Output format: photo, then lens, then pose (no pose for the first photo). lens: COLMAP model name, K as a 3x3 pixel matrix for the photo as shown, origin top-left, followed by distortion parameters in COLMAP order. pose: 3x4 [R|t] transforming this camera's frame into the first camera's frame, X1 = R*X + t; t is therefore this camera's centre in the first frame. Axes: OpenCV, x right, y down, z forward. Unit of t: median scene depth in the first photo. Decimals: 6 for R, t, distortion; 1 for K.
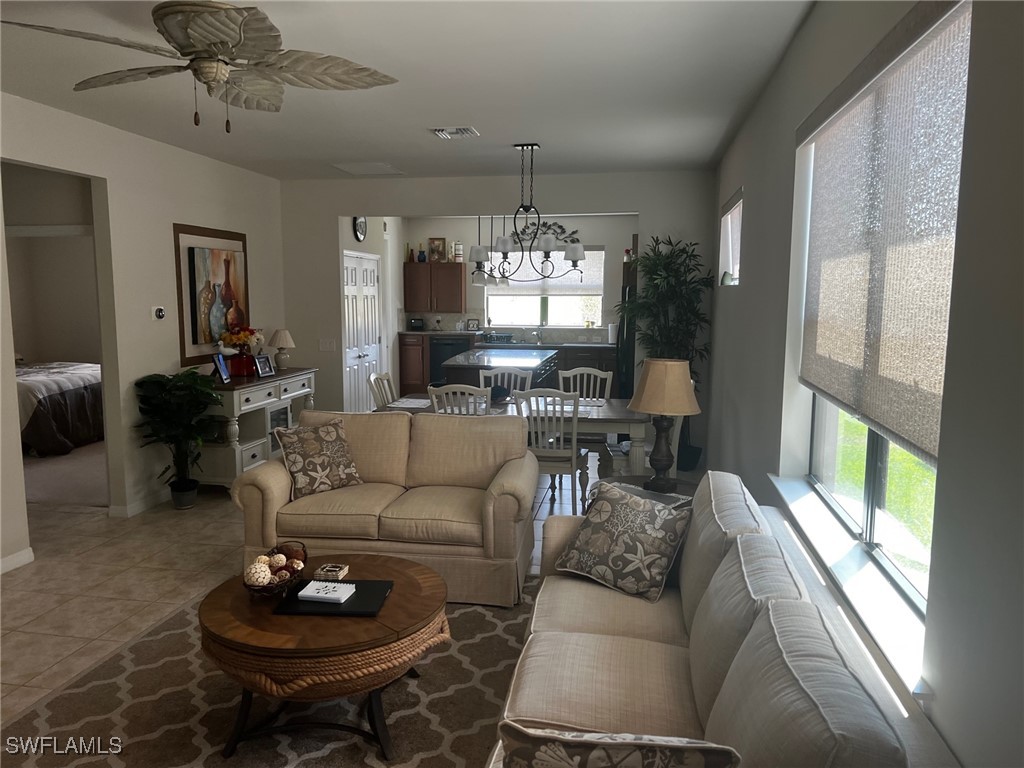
lens RADIAL K [[770.7, 0, 510.0], [0, 770.7, 387.0], [0, 0, 1]] dist [0.032934, -0.024351]
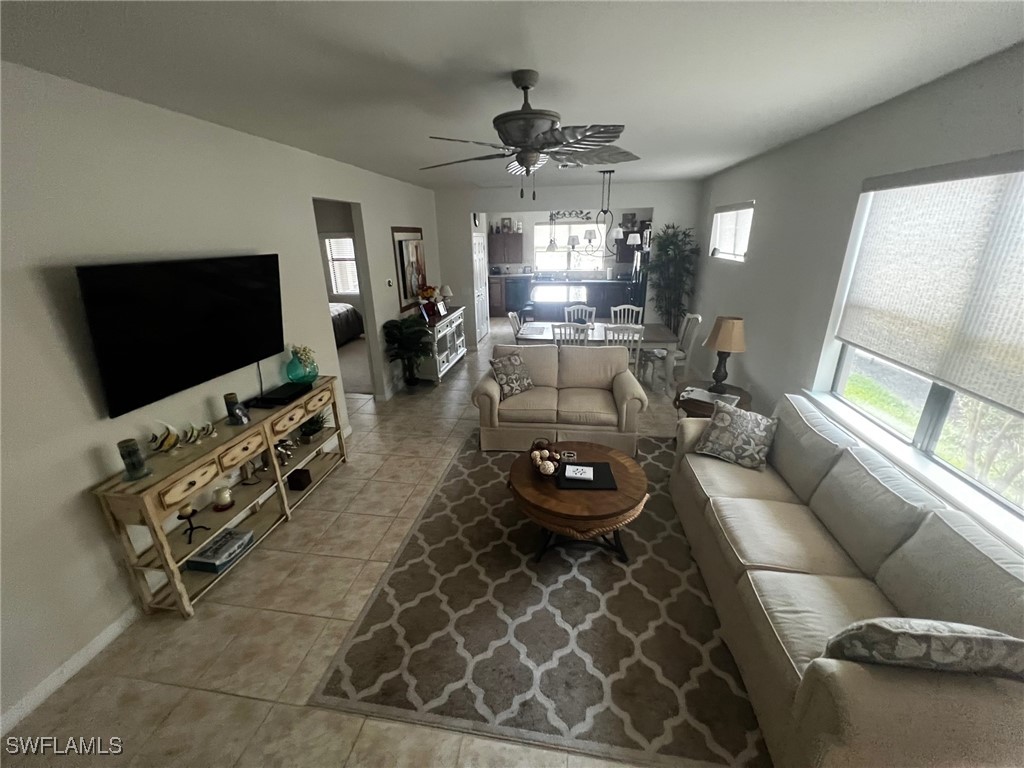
lens RADIAL K [[412.2, 0, 513.4], [0, 412.2, 380.1], [0, 0, 1]] dist [-0.002187, -0.000905]
pose [[0.999545, -0.028195, 0.010704, -0.262894], [0.025276, 0.976794, 0.212682, -0.097837], [-0.016452, -0.212315, 0.977063, 0.086930]]
